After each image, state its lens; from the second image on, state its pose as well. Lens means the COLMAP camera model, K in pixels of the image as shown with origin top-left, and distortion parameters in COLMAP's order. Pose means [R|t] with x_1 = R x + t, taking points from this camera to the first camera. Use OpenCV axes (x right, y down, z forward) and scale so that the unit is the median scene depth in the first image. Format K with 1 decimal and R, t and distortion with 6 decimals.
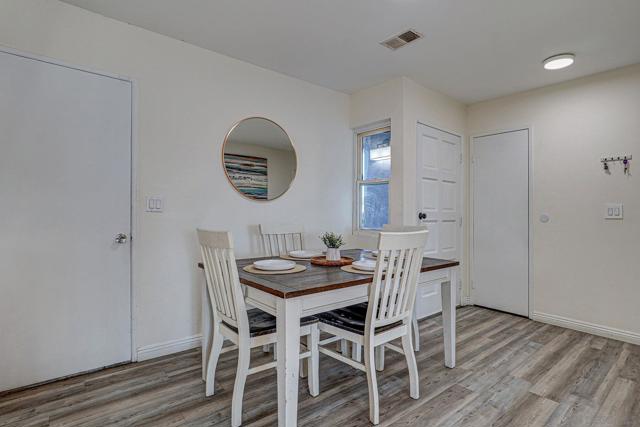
lens RADIAL K [[325.8, 0, 330.2], [0, 325.8, 202.2], [0, 0, 1]] dist [-0.002423, -0.001254]
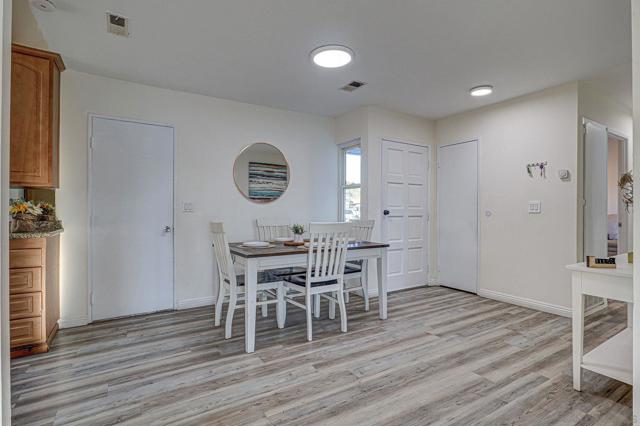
lens RADIAL K [[326.6, 0, 332.0], [0, 326.6, 206.6], [0, 0, 1]] dist [-0.012474, 0.000172]
pose [[0.991538, -0.013580, -0.129107, 0.275775], [0.015678, 0.999761, 0.015249, -0.004330], [0.128869, -0.017144, 0.991513, -0.343363]]
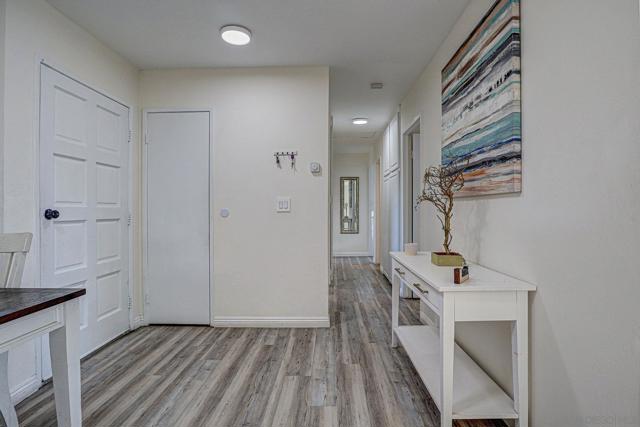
lens RADIAL K [[319.6, 0, 329.8], [0, 319.6, 209.0], [0, 0, 1]] dist [-0.030847, 0.000707]
pose [[0.659193, -0.017360, 0.751774, 0.216590], [-0.007971, 0.999516, 0.030070, 0.010872], [-0.751932, -0.025814, 0.658735, 0.231773]]
